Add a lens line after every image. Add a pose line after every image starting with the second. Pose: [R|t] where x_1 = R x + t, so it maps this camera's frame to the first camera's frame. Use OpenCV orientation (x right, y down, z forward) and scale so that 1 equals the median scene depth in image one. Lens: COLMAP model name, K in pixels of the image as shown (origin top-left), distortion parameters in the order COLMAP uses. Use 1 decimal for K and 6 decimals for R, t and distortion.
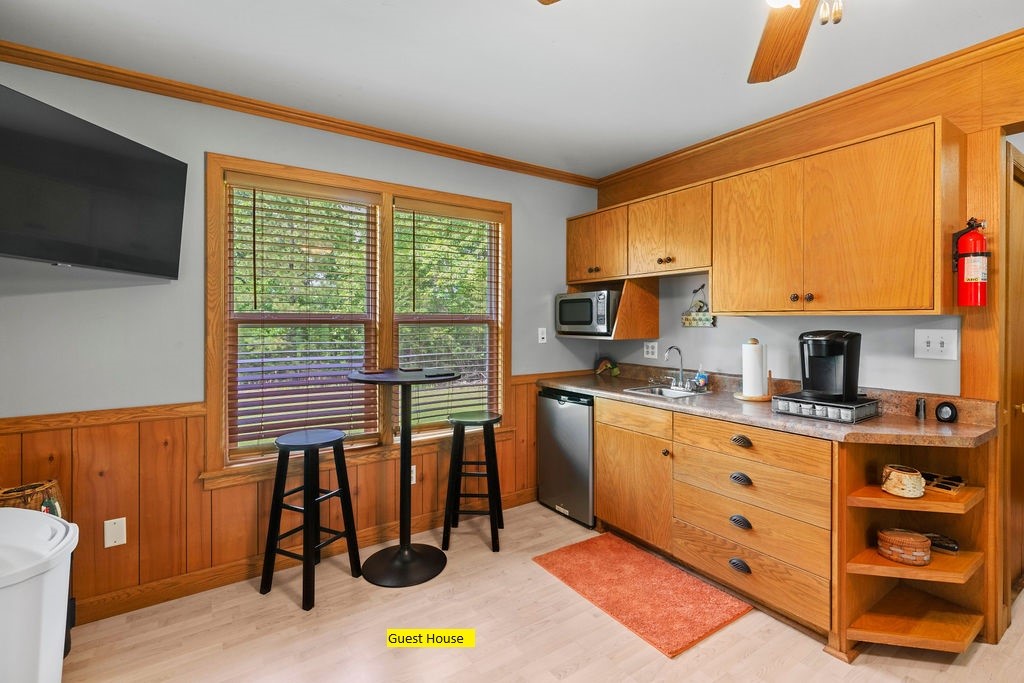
lens RADIAL K [[468.0, 0, 508.8], [0, 468.0, 320.5], [0, 0, 1]] dist [0.002547, -0.000136]
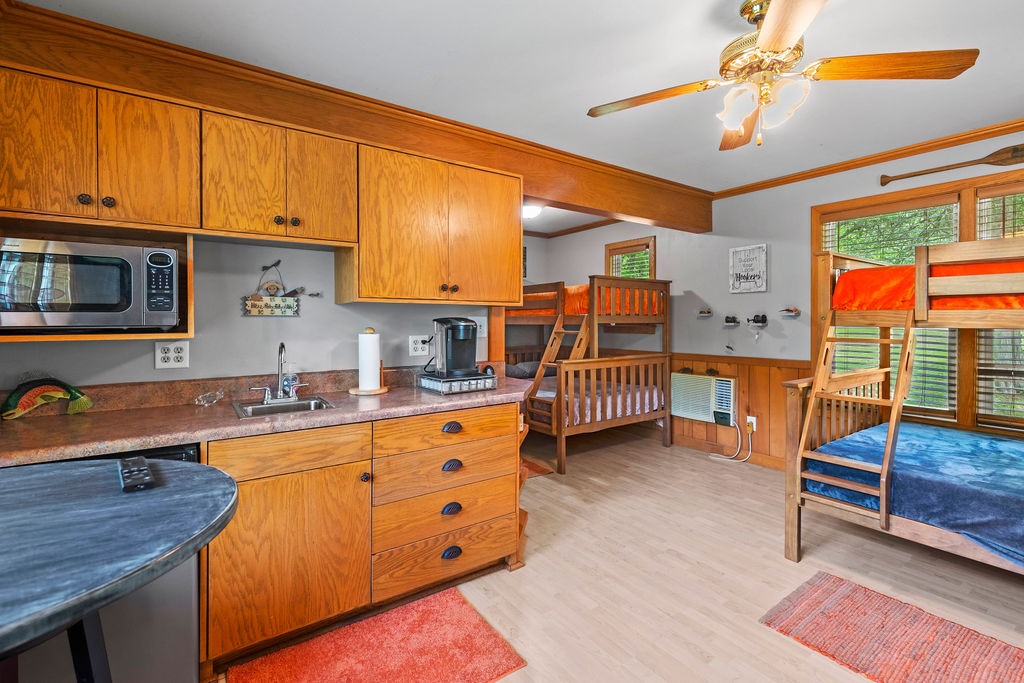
lens RADIAL K [[468.0, 0, 508.8], [0, 468.0, 320.5], [0, 0, 1]] dist [0.002547, -0.000136]
pose [[-0.022702, -0.003390, 0.999737, -0.436224], [-0.000418, 0.999994, 0.003381, 0.021884], [-0.999742, -0.000341, -0.022703, 0.780319]]
